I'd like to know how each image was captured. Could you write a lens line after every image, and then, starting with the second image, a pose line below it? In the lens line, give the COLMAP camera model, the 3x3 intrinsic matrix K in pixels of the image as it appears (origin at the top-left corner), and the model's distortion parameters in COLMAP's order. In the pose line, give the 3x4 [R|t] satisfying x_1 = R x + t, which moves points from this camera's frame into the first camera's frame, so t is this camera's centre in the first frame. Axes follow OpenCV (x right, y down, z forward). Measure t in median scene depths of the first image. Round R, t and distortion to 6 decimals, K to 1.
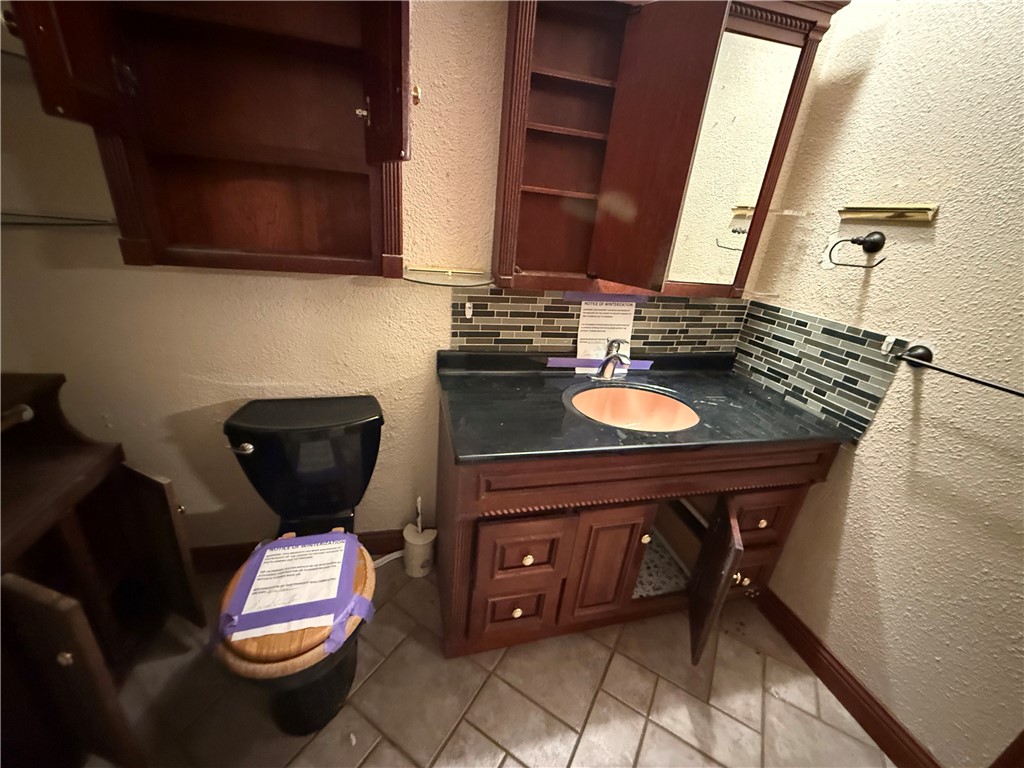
lens RADIAL K [[409.8, 0, 511.8], [0, 409.8, 383.9], [0, 0, 1]] dist [0.002606, 0.000123]
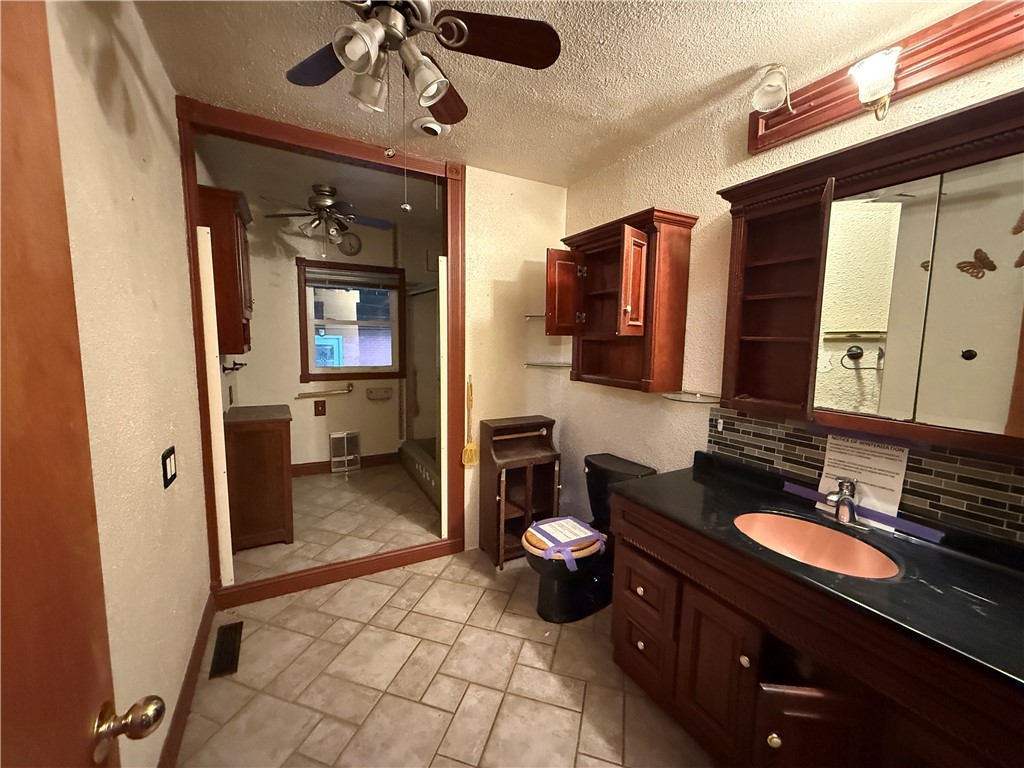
lens RADIAL K [[409.8, 0, 513.2], [0, 409.8, 384.0], [0, 0, 1]] dist [0.002606, 0.000123]
pose [[0.256601, 0.025599, -0.966178, 0.967367], [-0.361725, 0.929544, -0.071440, 0.032418], [0.896276, 0.367822, 0.247781, 0.024373]]
